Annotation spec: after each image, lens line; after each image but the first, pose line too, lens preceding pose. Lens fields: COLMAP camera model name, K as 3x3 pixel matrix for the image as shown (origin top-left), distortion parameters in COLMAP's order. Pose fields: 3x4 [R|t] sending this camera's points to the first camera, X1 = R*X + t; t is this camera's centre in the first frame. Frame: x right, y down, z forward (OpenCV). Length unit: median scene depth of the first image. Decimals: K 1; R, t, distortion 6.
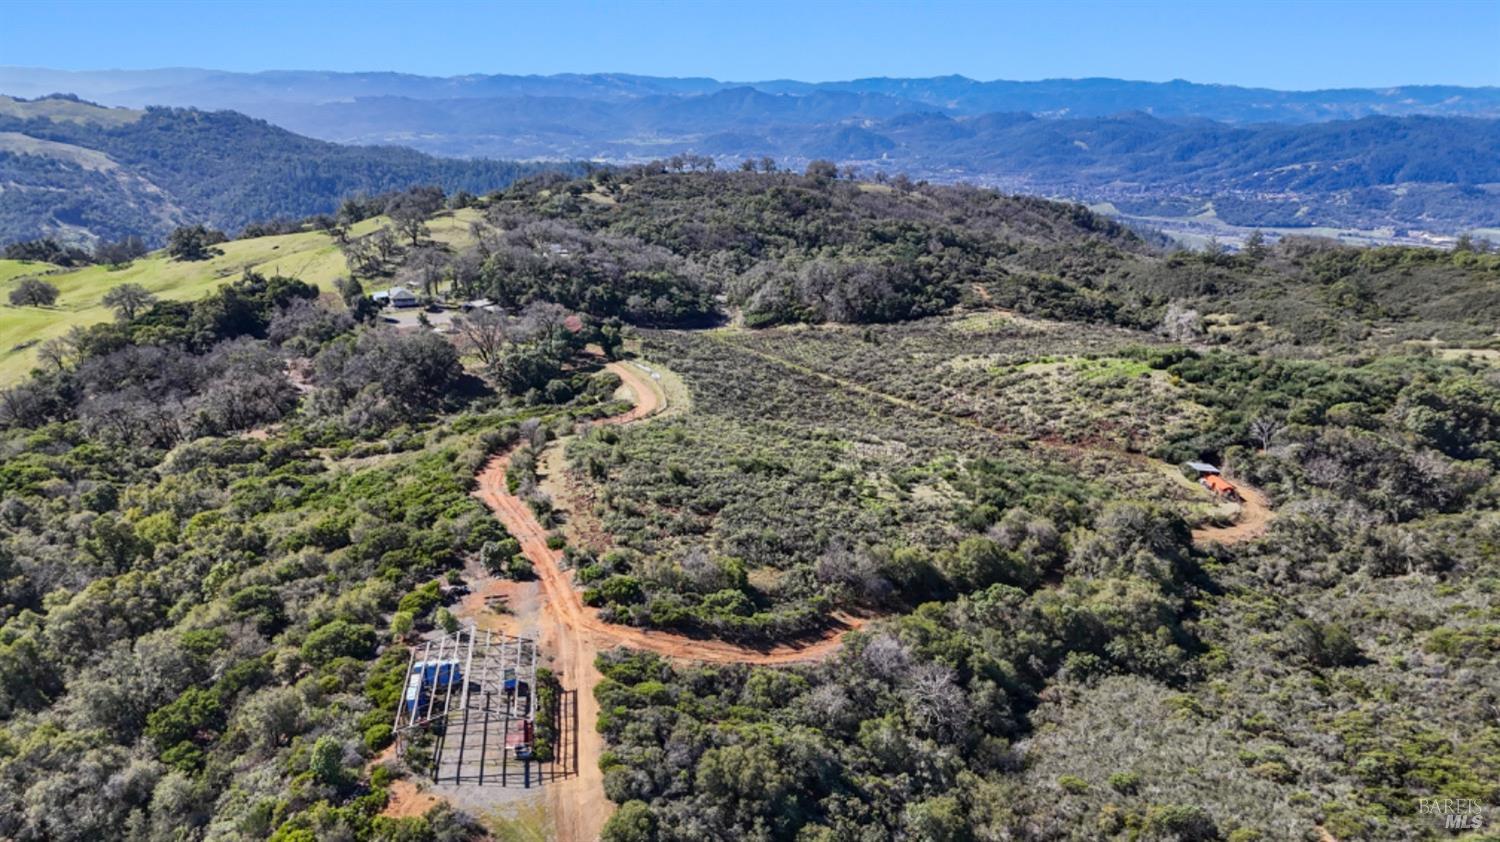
lens RADIAL K [[1132.4, 0, 750.0], [0, 1132.4, 421.0], [0, 0, 1]] dist [0.033046, -0.000476]
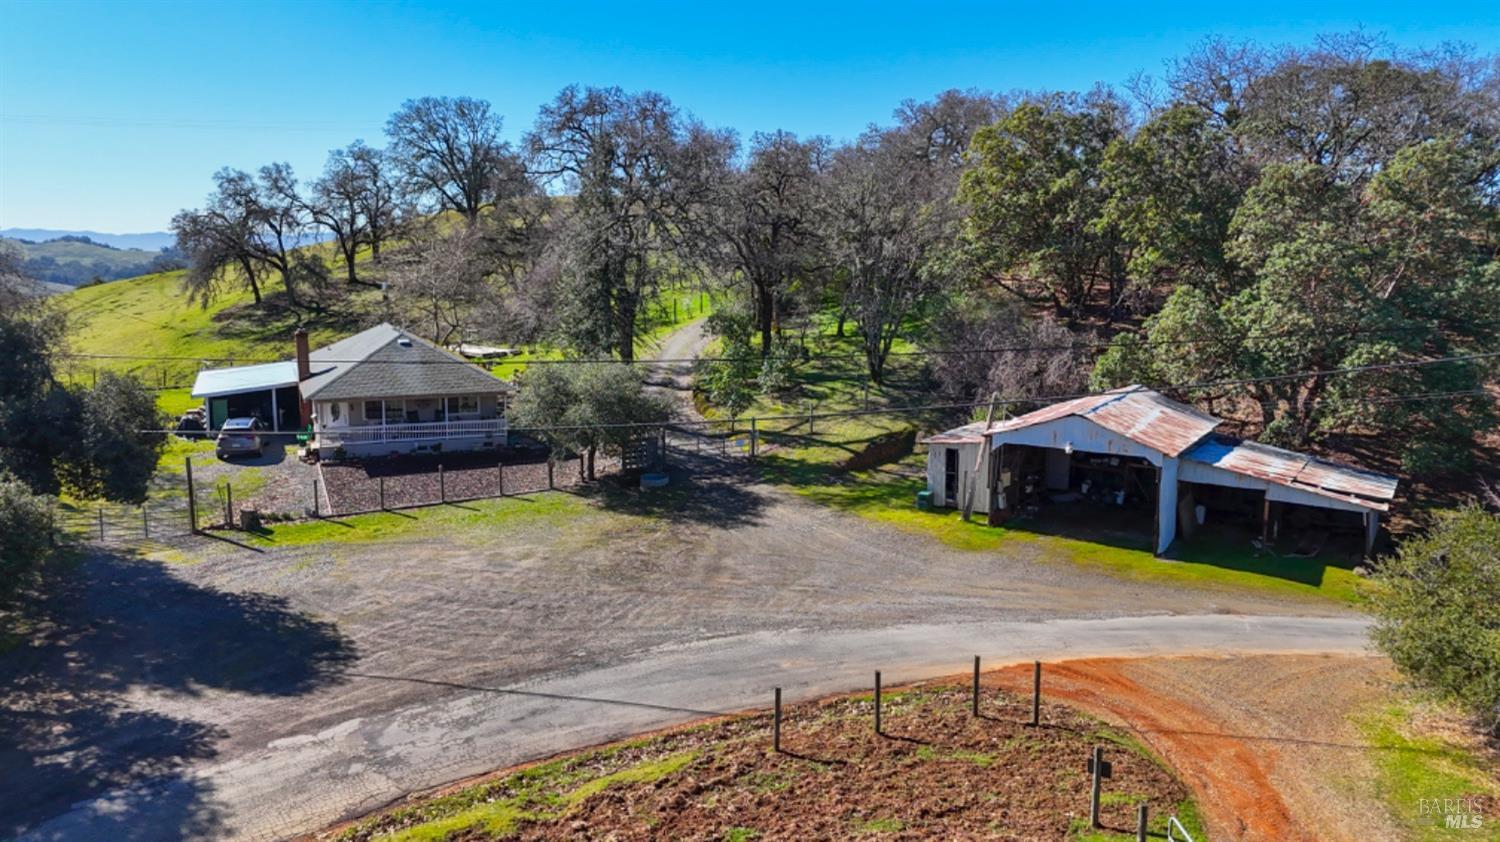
lens RADIAL K [[1132.4, 0, 750.0], [0, 1132.4, 421.0], [0, 0, 1]] dist [0.033046, -0.000476]
pose [[0.999792, -0.000599, -0.020394, -0.037042], [-0.002199, 0.990583, -0.136896, -0.012318], [0.020283, 0.136912, 0.990376, 0.122530]]
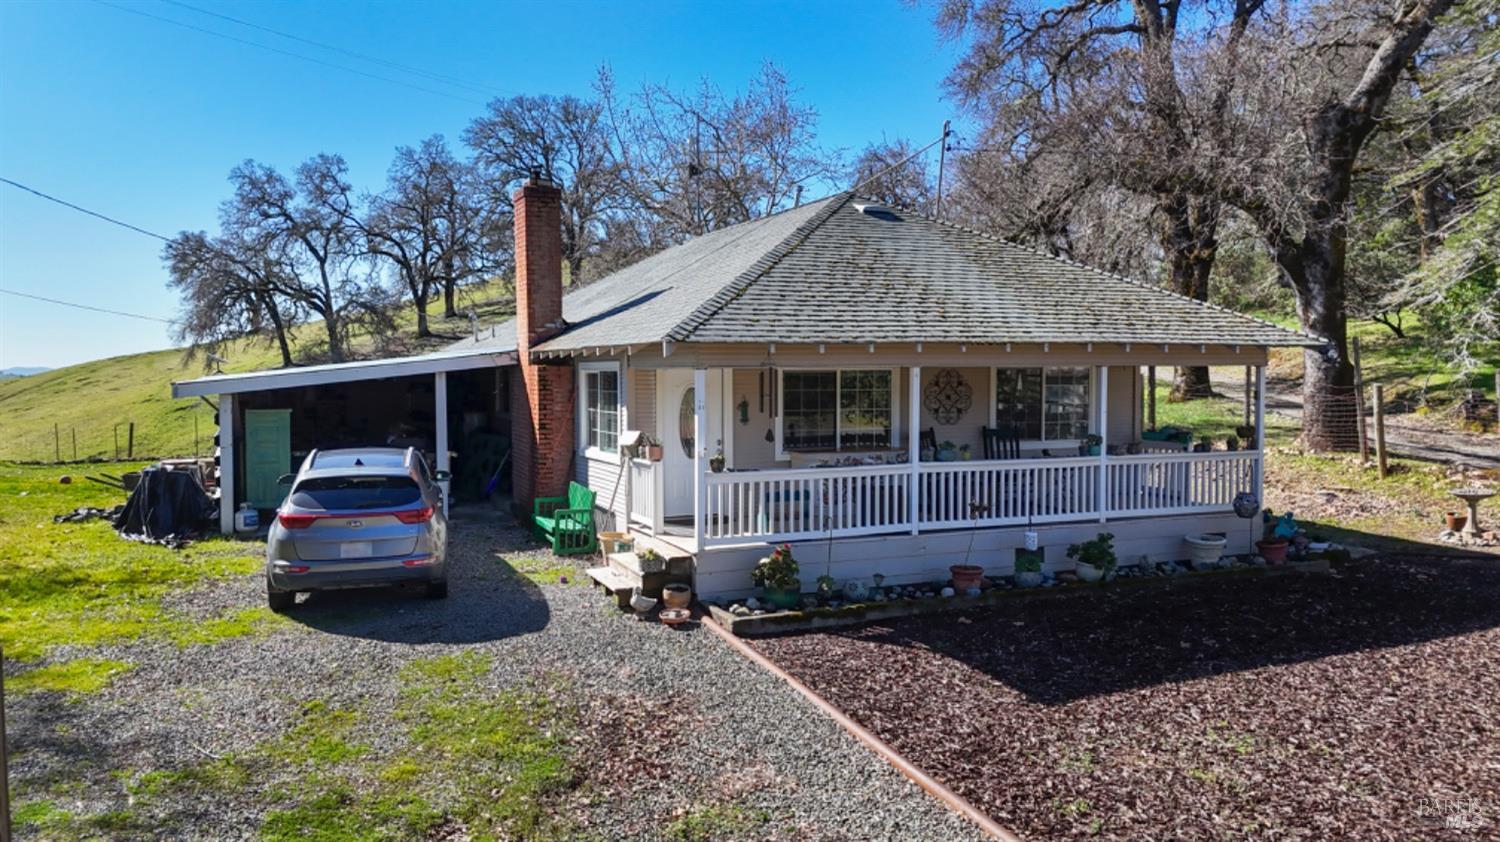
lens RADIAL K [[1132.4, 0, 750.0], [0, 1132.4, 421.0], [0, 0, 1]] dist [0.033046, -0.000476]
pose [[0.999713, -0.017016, -0.016883, -0.043720], [0.012340, 0.969163, -0.246110, -0.013739], [0.020551, 0.245831, 0.969095, 0.135584]]
